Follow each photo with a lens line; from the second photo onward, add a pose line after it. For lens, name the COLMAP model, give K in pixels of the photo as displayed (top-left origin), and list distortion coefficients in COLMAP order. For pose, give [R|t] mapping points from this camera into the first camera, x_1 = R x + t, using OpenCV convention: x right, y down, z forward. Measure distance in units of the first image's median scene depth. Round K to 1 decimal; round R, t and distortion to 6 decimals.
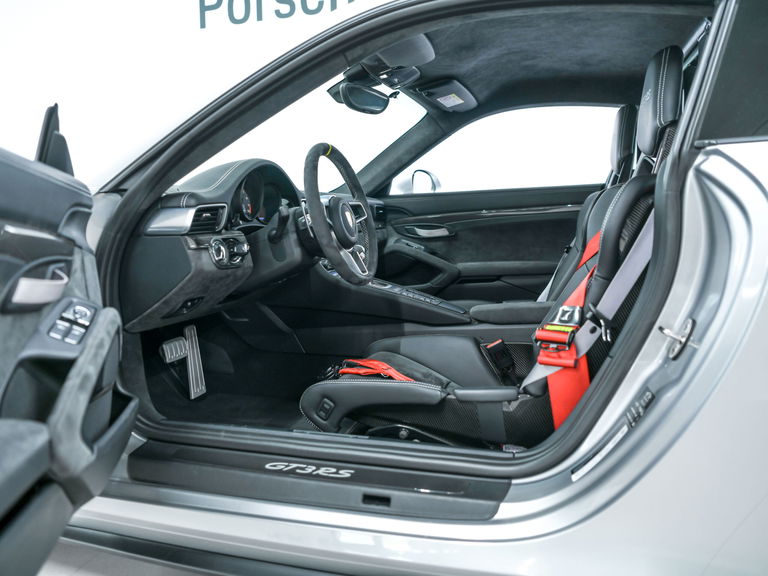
lens RADIAL K [[597.8, 0, 384.0], [0, 597.8, 288.0], [0, 0, 1]] dist [-0.037587, -0.002963]
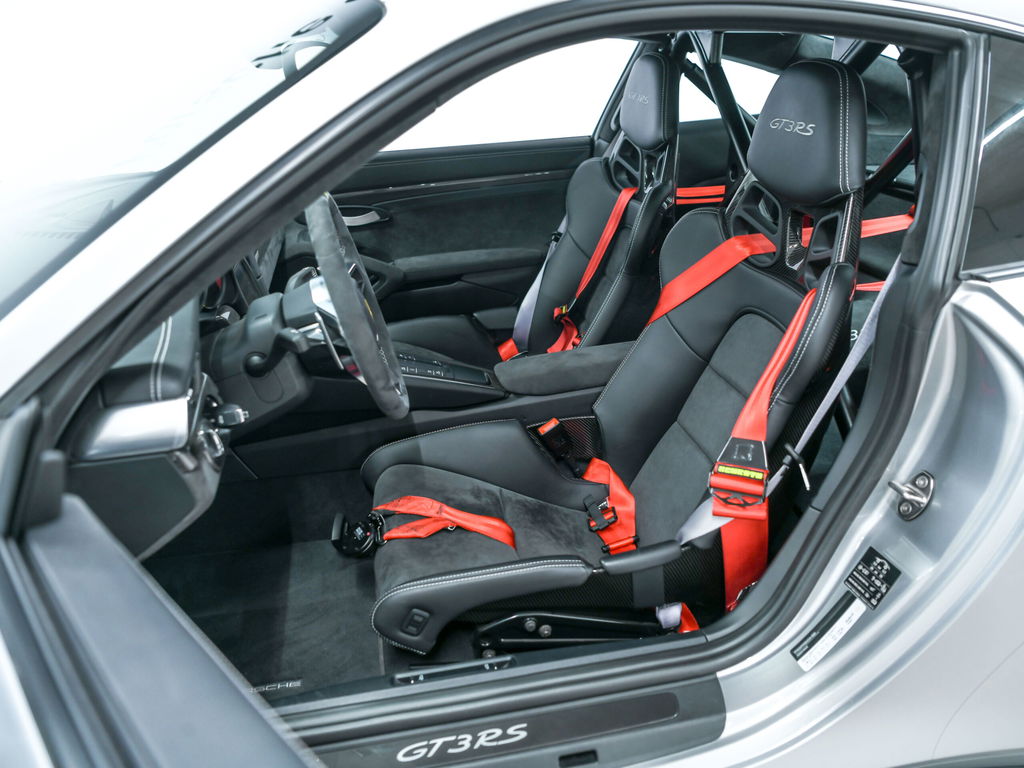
lens RADIAL K [[797.1, 0, 512.0], [0, 797.1, 384.0], [0, 0, 1]] dist [-0.037587, -0.002963]
pose [[0.879684, -0.196873, 0.432894, -0.362181], [0.064422, 0.951227, 0.301690, -0.342963], [-0.471175, -0.237504, 0.849462, 0.256105]]
